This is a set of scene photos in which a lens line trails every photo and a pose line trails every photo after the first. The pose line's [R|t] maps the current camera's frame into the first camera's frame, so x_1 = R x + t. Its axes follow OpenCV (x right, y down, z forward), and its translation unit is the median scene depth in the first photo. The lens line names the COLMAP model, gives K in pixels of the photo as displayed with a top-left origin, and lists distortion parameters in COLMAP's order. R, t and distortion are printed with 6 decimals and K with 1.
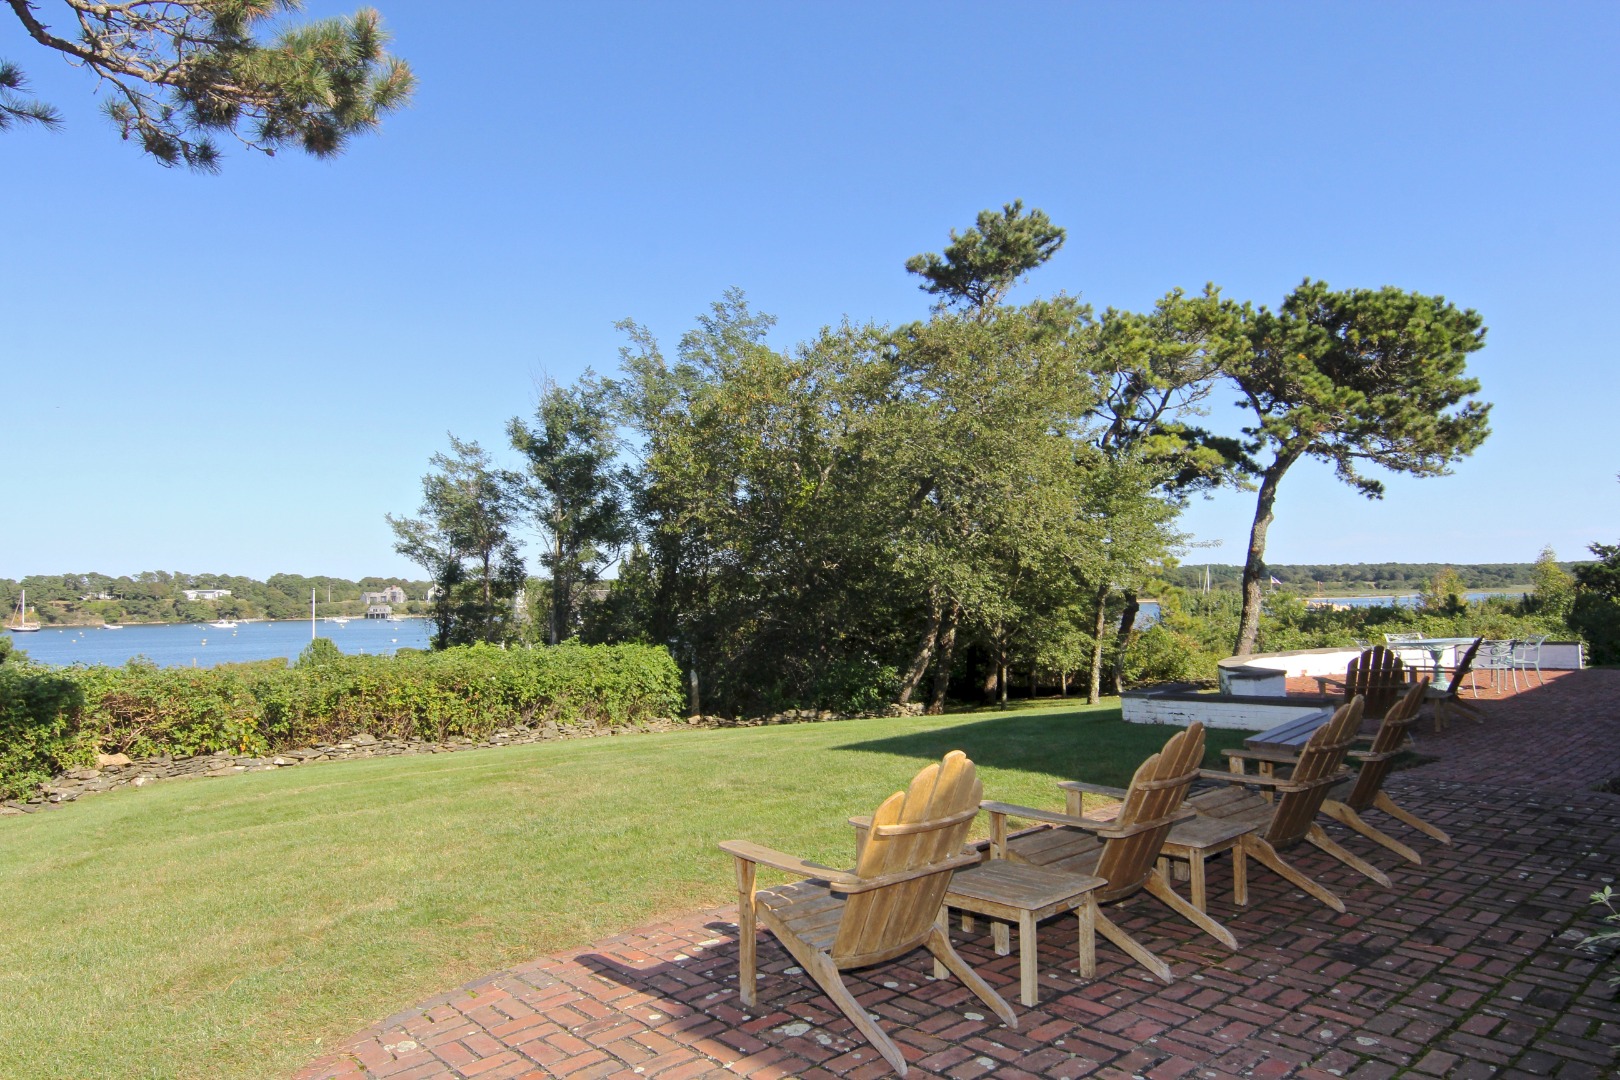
lens RADIAL K [[1040.8, 0, 808.1], [0, 1040.8, 541.7], [0, 0, 1]] dist [-0.011081, 0.004071]
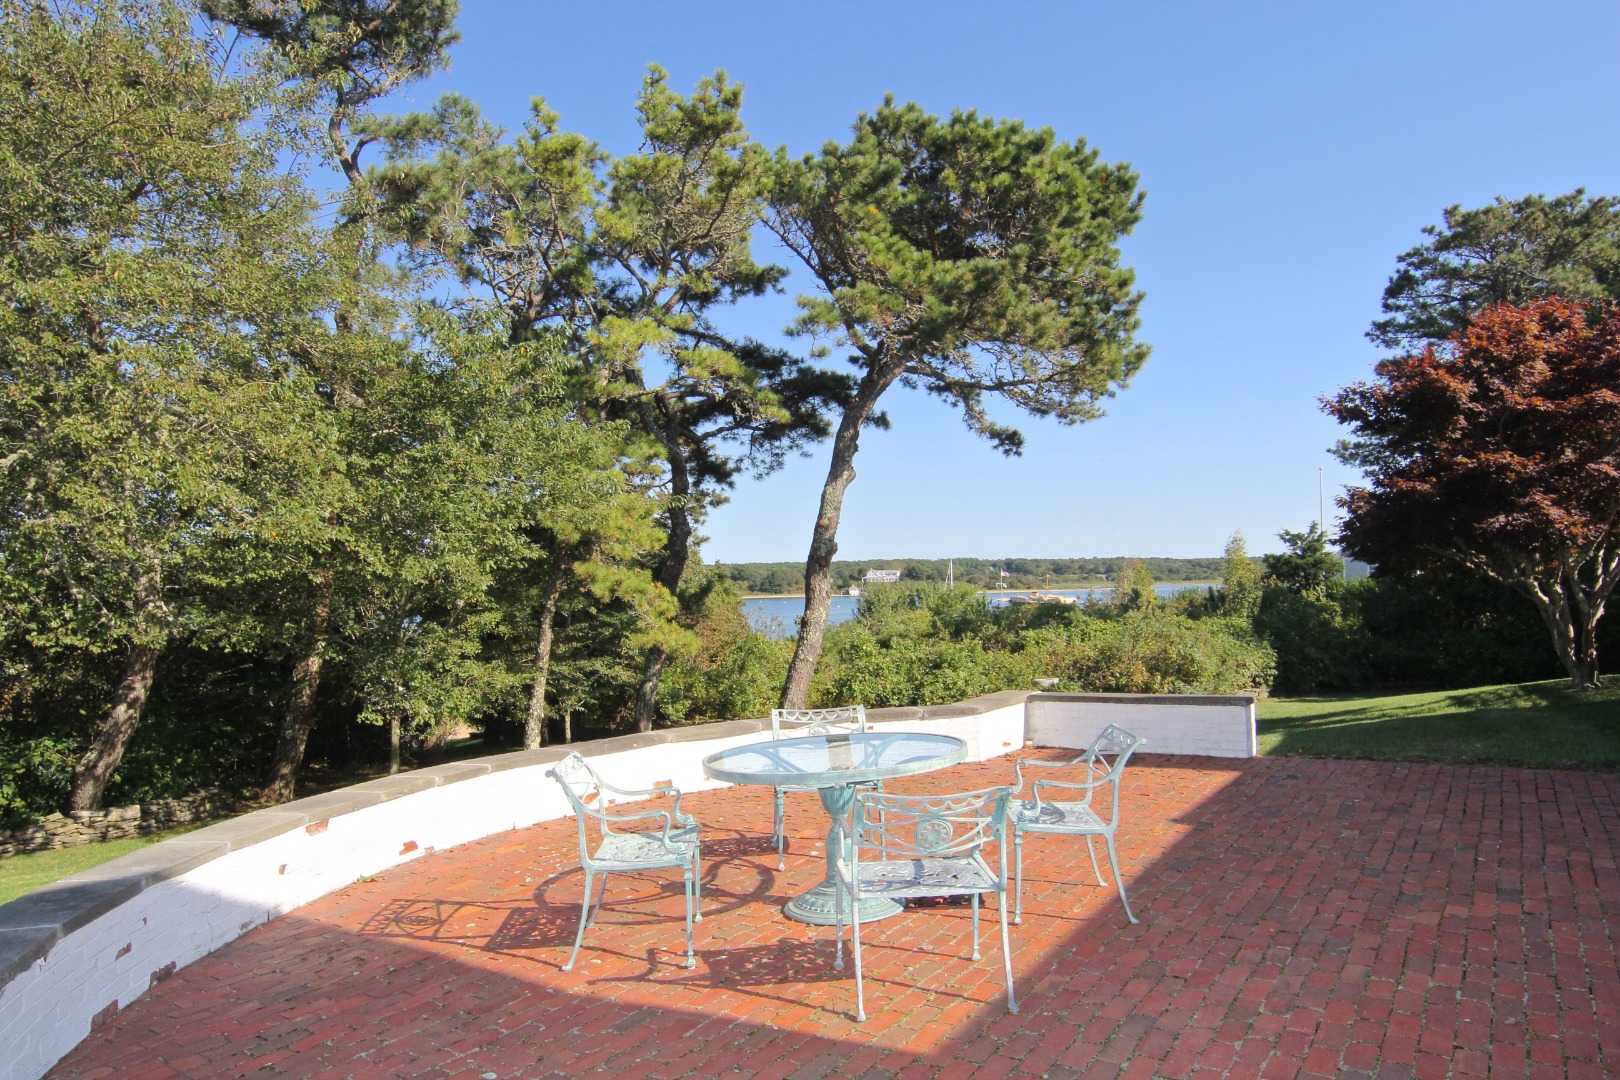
lens RADIAL K [[1040.8, 0, 813.3], [0, 1040.8, 537.9], [0, 0, 1]] dist [-0.011081, 0.004071]
pose [[0.975227, 0.006491, 0.221113, 0.283563], [-0.007114, 0.999973, 0.002020, 0.015734], [-0.221093, -0.003543, 0.975246, 0.371924]]
